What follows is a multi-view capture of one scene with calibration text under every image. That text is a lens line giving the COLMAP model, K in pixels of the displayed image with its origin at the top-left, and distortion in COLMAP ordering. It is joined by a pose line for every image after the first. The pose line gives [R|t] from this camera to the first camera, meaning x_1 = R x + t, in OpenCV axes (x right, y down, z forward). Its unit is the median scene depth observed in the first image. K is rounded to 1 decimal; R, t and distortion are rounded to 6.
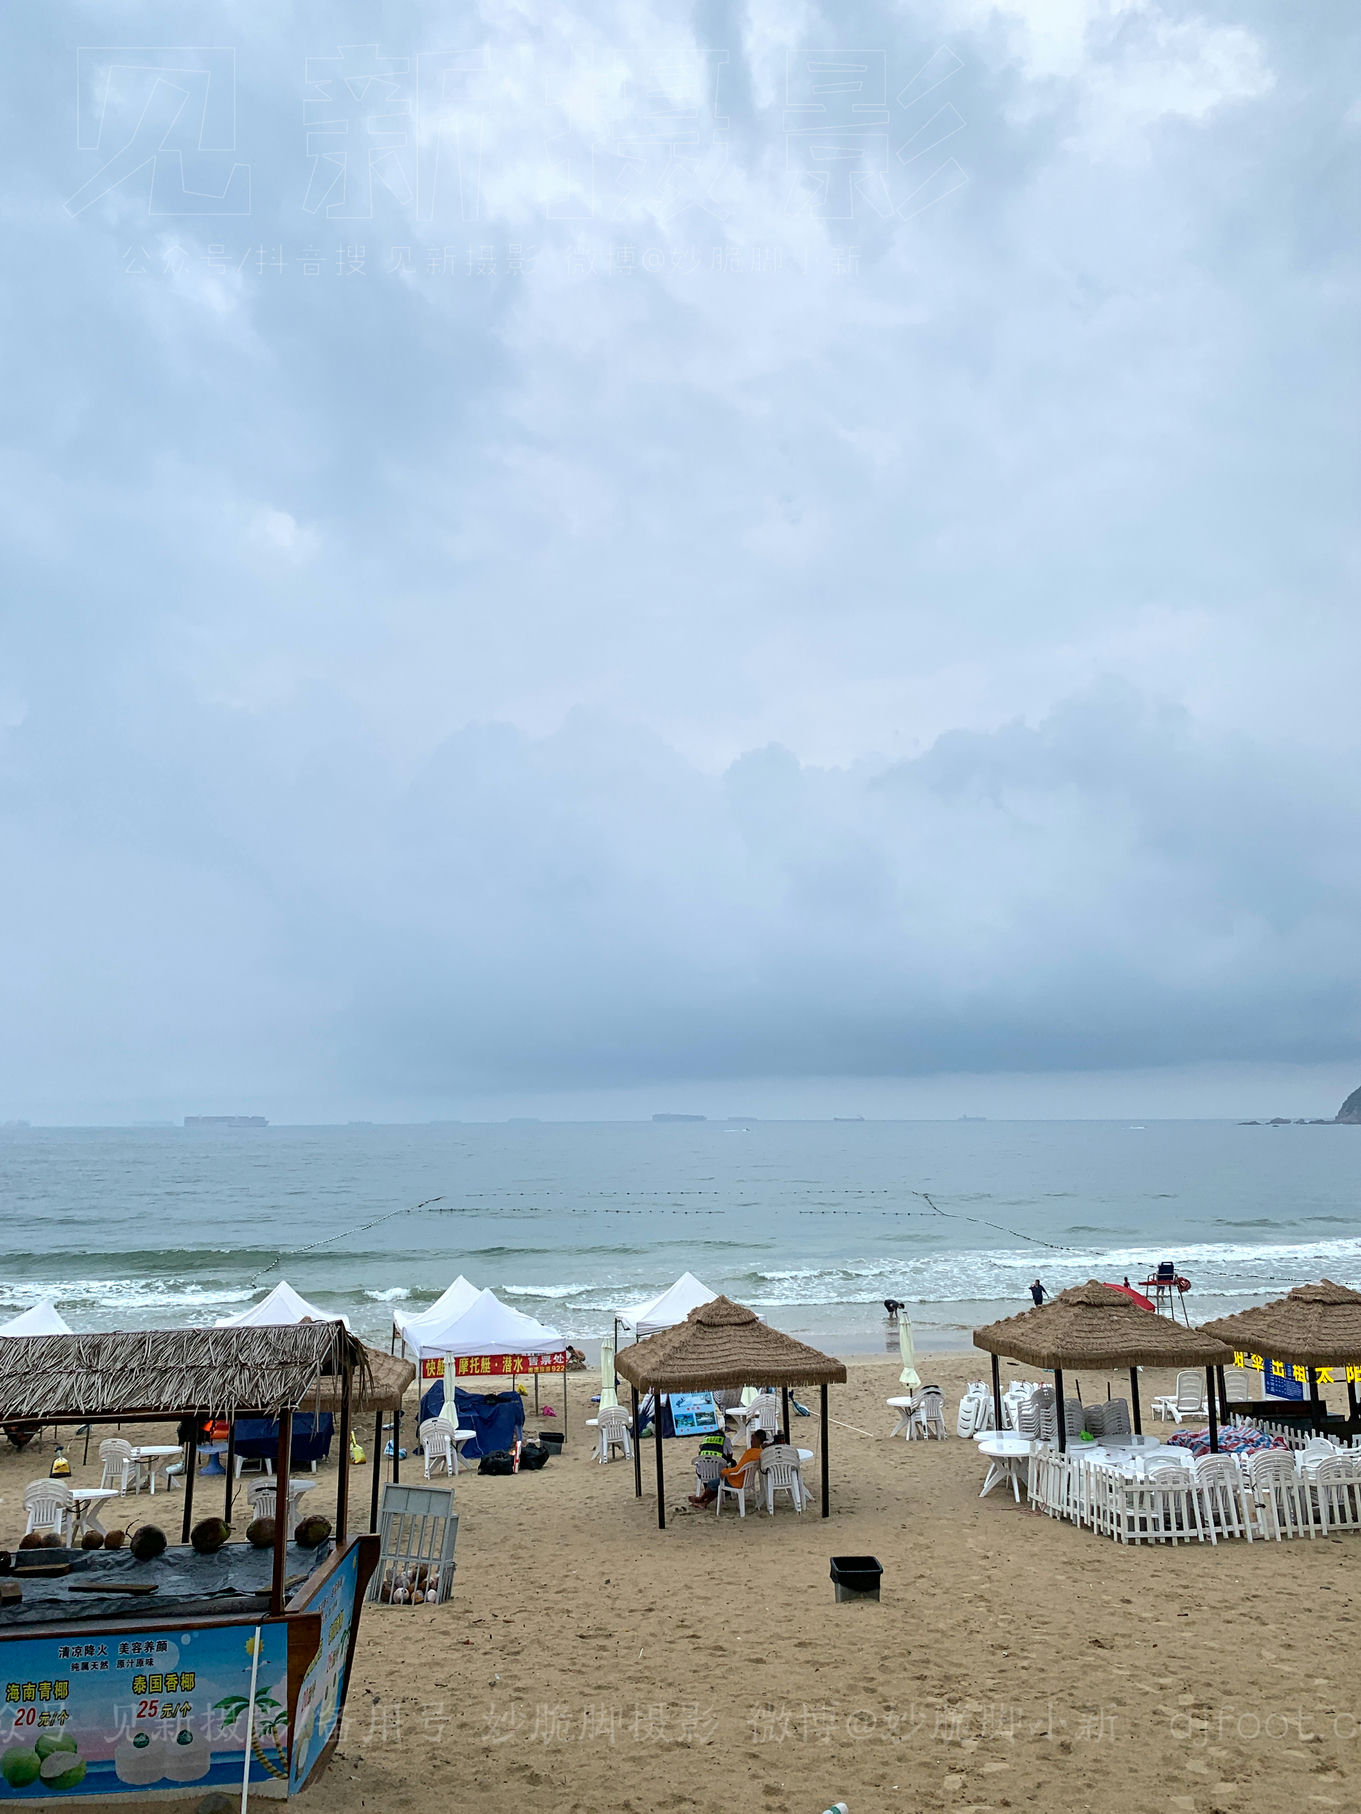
lens RADIAL K [[1352.3, 0, 702.0], [0, 1352.3, 886.2], [0, 0, 1]] dist [0.002568, -0.002118]
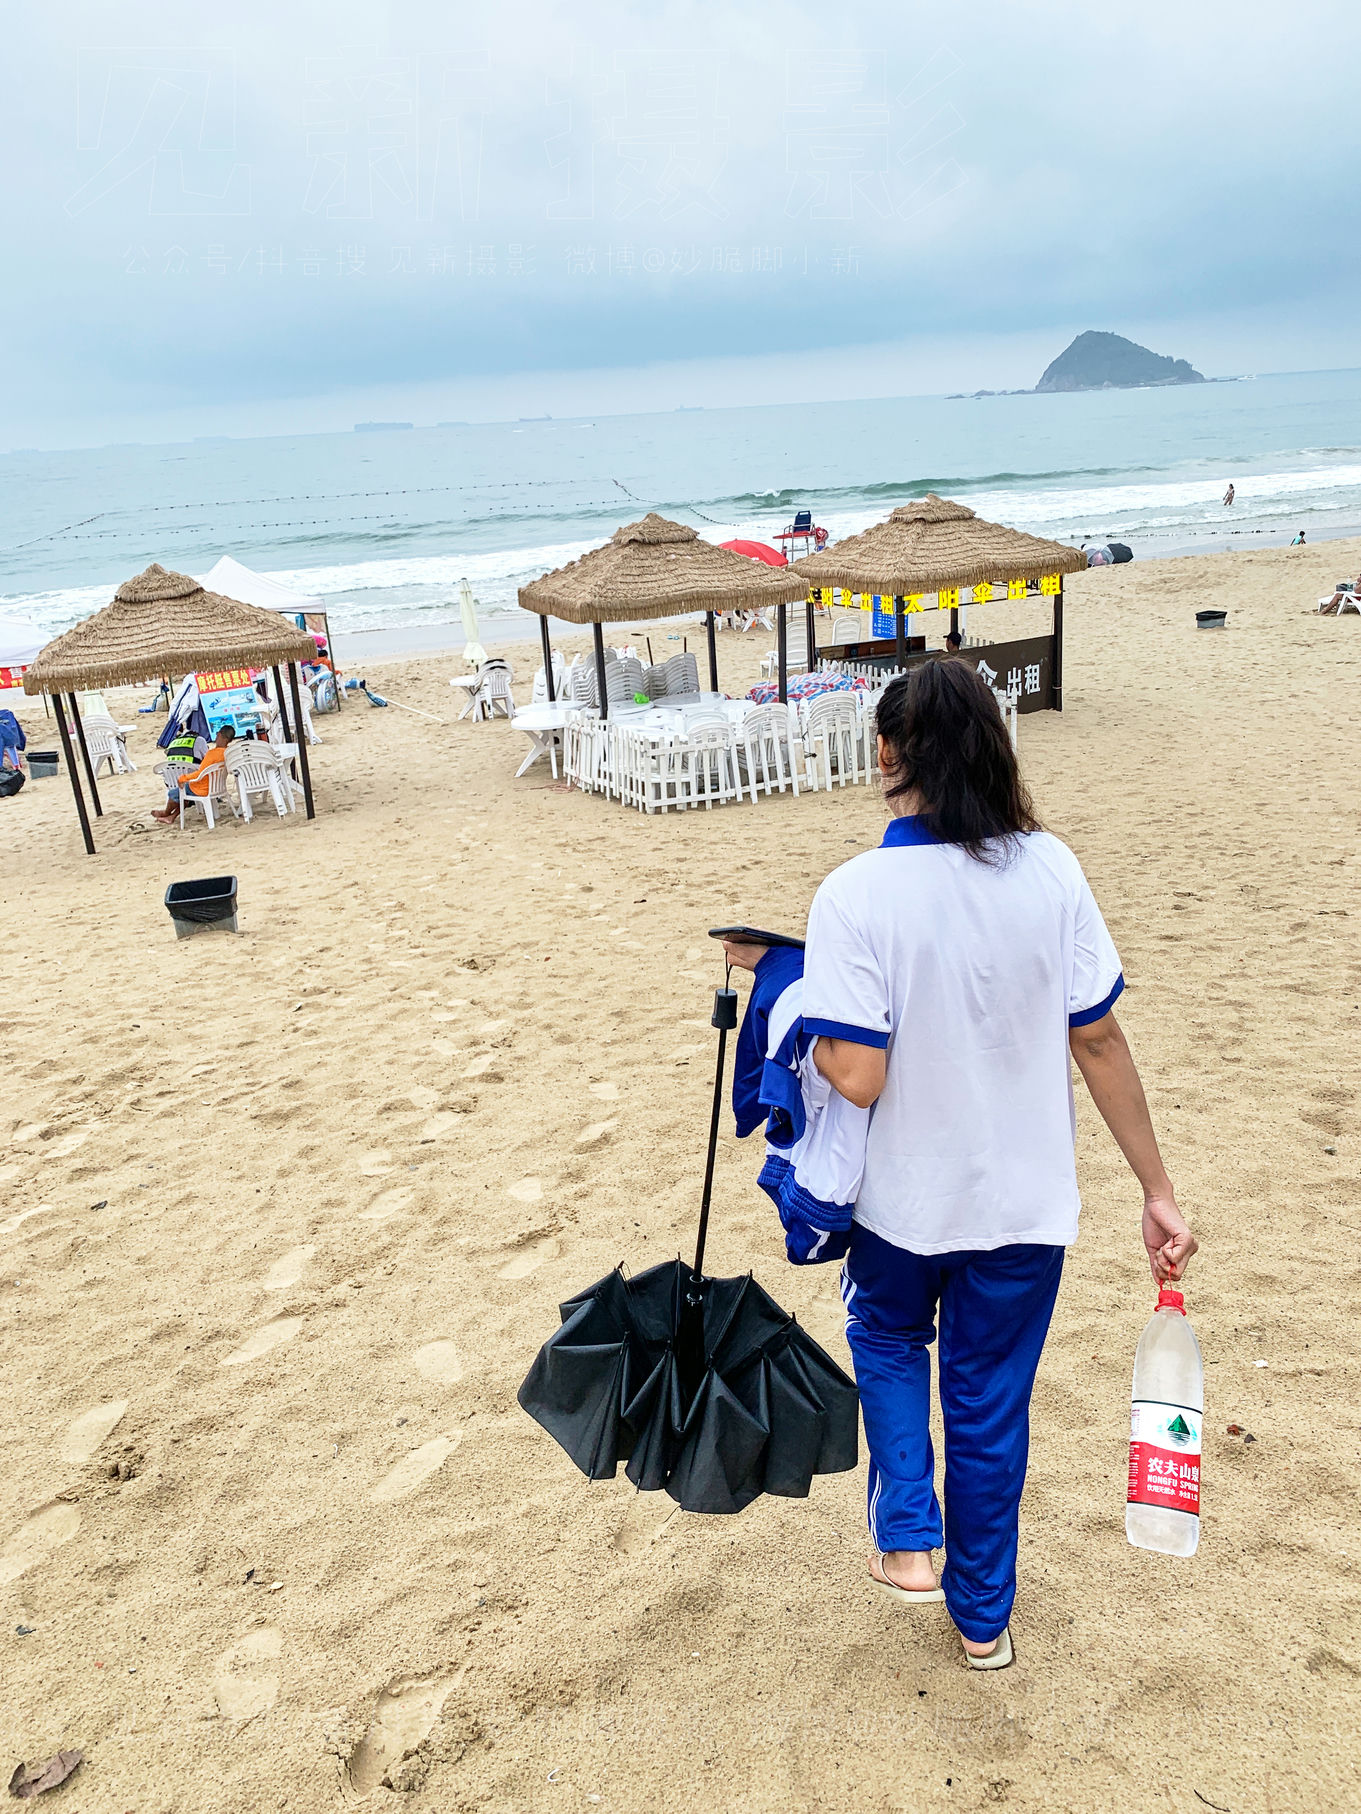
lens RADIAL K [[1356.3, 0, 668.3], [0, 1356.3, 899.8], [0, 0, 1]] dist [0.162841, -0.456715]
pose [[0.980510, -0.114282, 0.159814, 0.167822], [0.020986, 0.869689, 0.493154, 0.106048], [-0.195347, -0.480188, 0.855137, 0.227448]]
